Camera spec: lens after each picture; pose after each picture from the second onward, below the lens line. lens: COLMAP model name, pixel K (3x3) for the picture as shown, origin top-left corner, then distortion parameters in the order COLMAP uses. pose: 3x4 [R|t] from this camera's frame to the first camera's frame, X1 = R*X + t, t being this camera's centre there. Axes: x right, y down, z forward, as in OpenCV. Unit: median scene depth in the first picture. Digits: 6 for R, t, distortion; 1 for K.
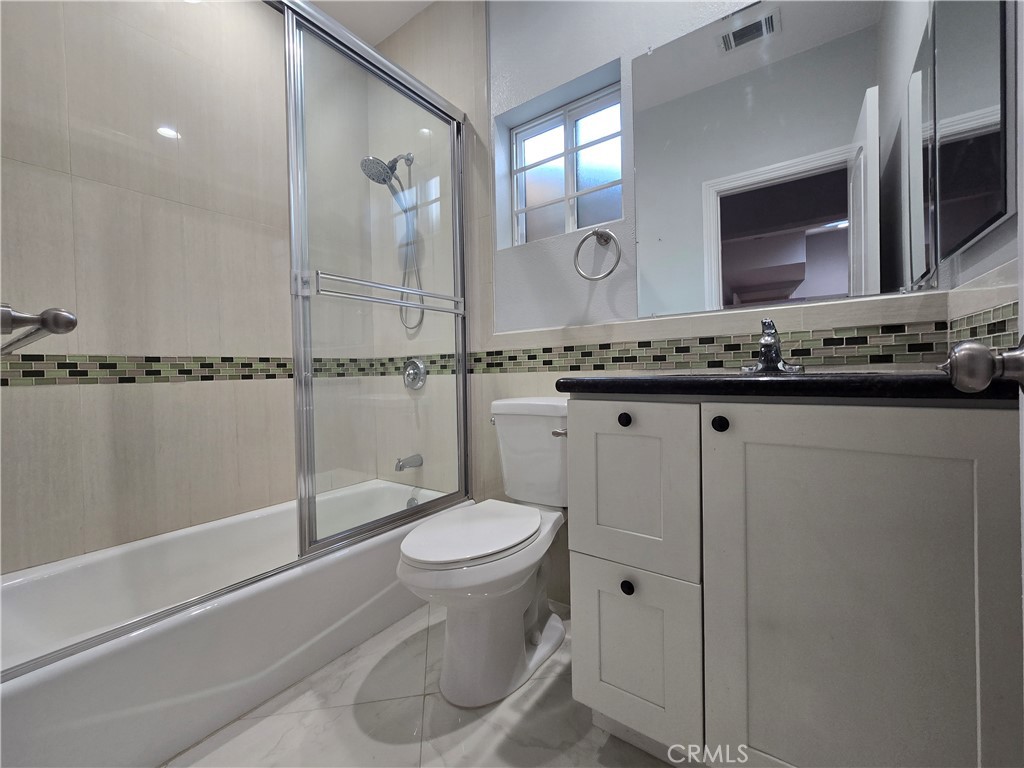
lens RADIAL K [[419.5, 0, 514.4], [0, 419.5, 377.5], [0, 0, 1]] dist [0.000433, -0.004402]
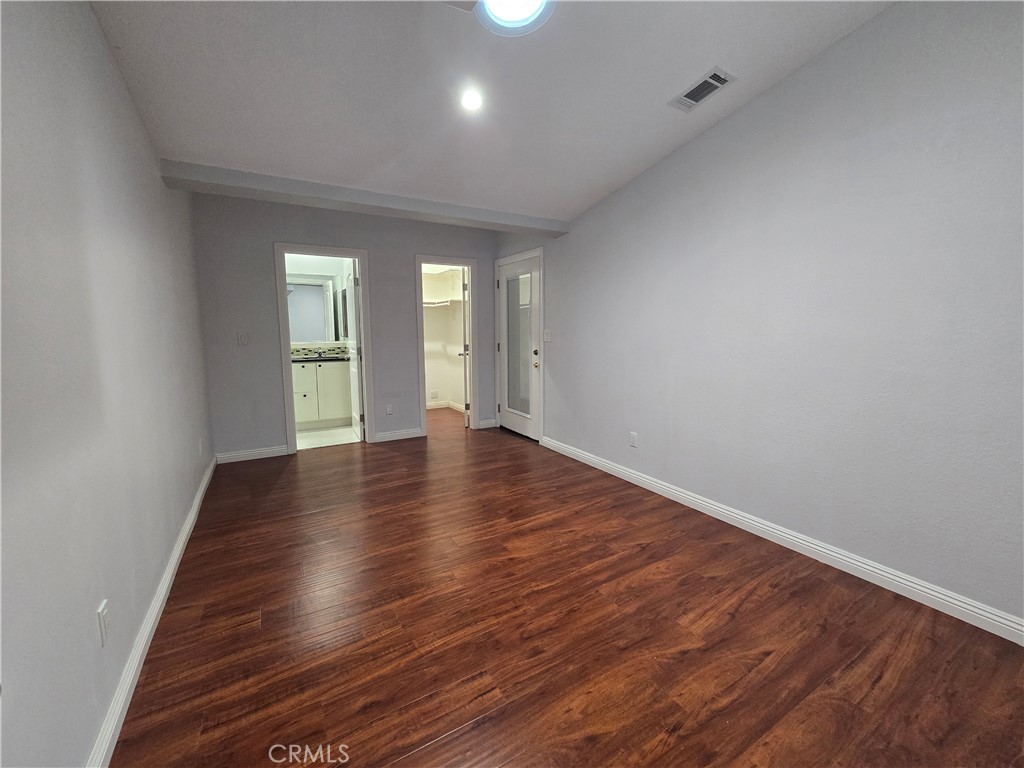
lens RADIAL K [[419.5, 0, 514.4], [0, 419.5, 377.5], [0, 0, 1]] dist [0.000433, -0.004402]
pose [[0.404087, -0.081859, 0.911050, -3.249439], [0.009195, 0.996301, 0.085440, -0.181756], [-0.914674, -0.026148, 0.403345, -3.378090]]
